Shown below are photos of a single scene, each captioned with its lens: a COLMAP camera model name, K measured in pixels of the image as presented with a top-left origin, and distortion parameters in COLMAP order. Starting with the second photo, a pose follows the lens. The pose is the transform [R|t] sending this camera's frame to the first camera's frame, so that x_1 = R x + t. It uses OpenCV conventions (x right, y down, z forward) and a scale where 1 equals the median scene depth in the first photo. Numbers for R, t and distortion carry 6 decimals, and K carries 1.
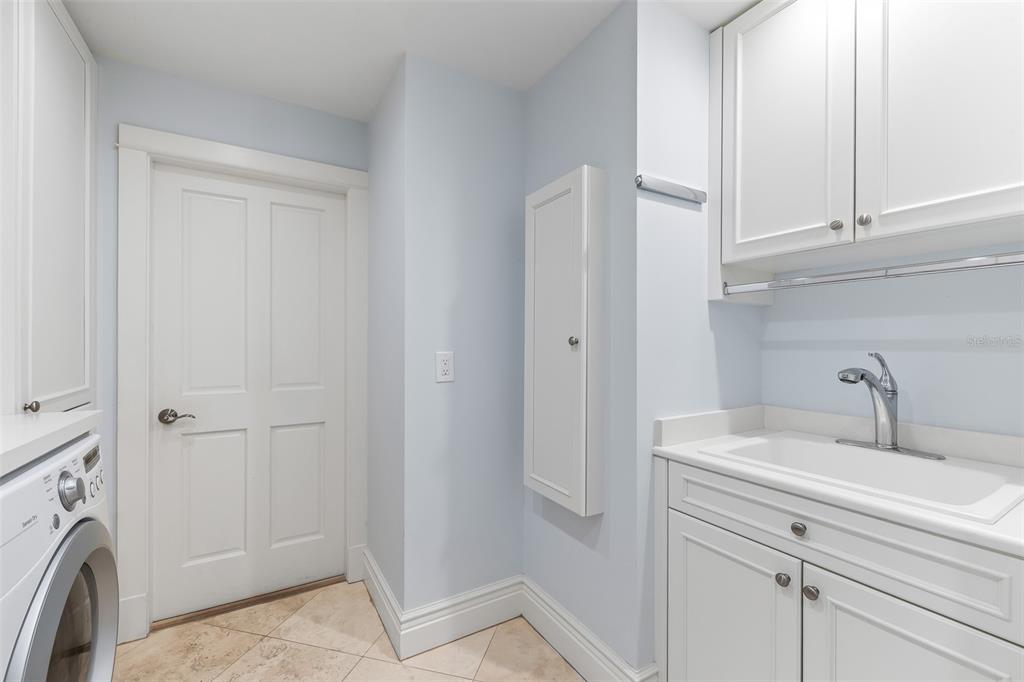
lens RADIAL K [[440.5, 0, 519.5], [0, 440.5, 340.6], [0, 0, 1]] dist [-0.000027, -0.000249]
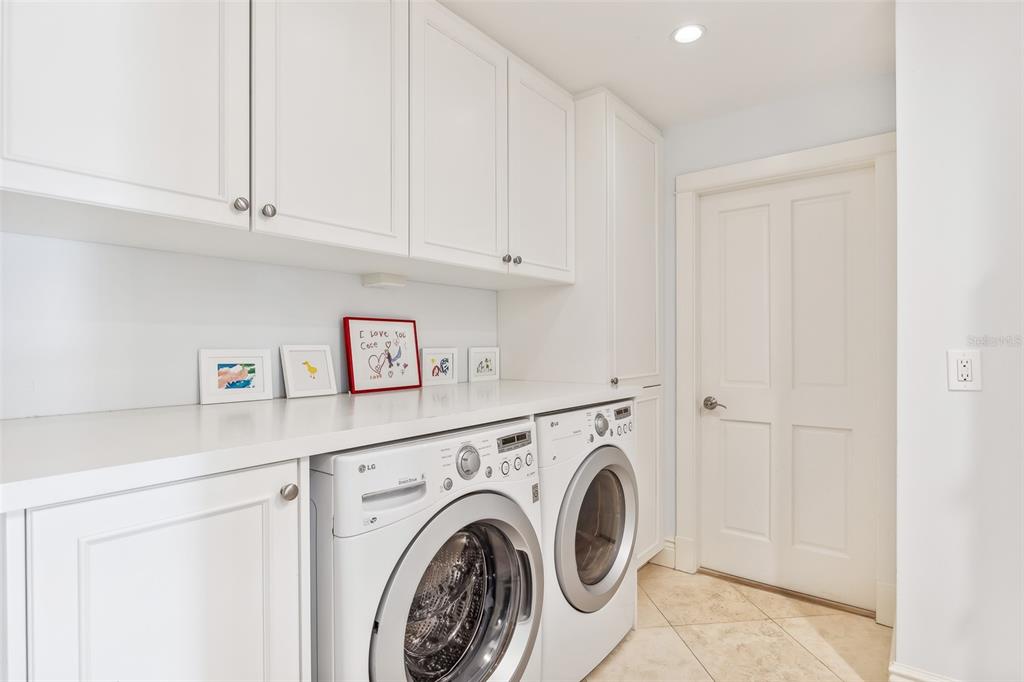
lens RADIAL K [[541.6, 0, 503.7], [0, 541.6, 345.1], [0, 0, 1]] dist [0.038102, 0.000651]
pose [[0.343006, -0.005127, -0.939319, 0.440278], [0.007961, 0.999965, -0.002551, 0.013600], [0.939300, -0.006603, 0.343035, -0.048504]]
